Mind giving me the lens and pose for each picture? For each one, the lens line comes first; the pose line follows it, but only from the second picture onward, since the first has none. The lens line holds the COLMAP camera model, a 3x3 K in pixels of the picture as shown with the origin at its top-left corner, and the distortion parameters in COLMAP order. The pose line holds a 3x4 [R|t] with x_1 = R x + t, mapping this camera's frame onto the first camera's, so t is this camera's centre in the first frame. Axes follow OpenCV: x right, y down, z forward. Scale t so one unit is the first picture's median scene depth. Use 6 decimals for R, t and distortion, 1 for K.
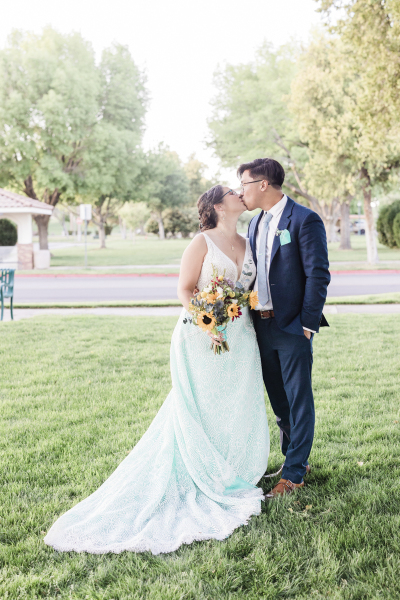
lens RADIAL K [[862.3, 0, 200.8], [0, 862.3, 301.5], [0, 0, 1]] dist [0.034935, 0.000000]
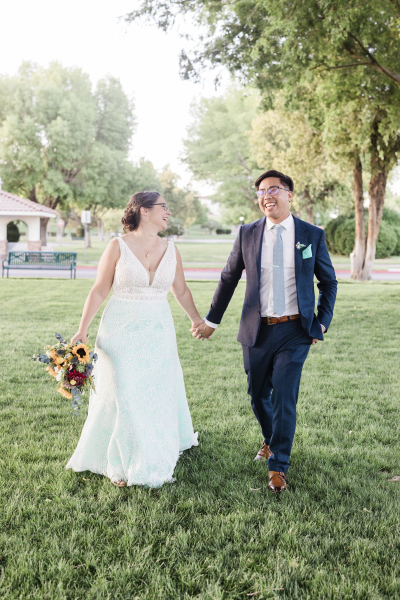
lens RADIAL K [[862.3, 0, 200.0], [0, 862.3, 298.7], [0, 0, 1]] dist [0.034935, 0.000000]
pose [[0.998849, 0.028497, 0.038575, -0.011217], [-0.028104, 0.999548, -0.010689, 0.019397], [-0.038862, 0.009593, 0.999199, -0.210861]]
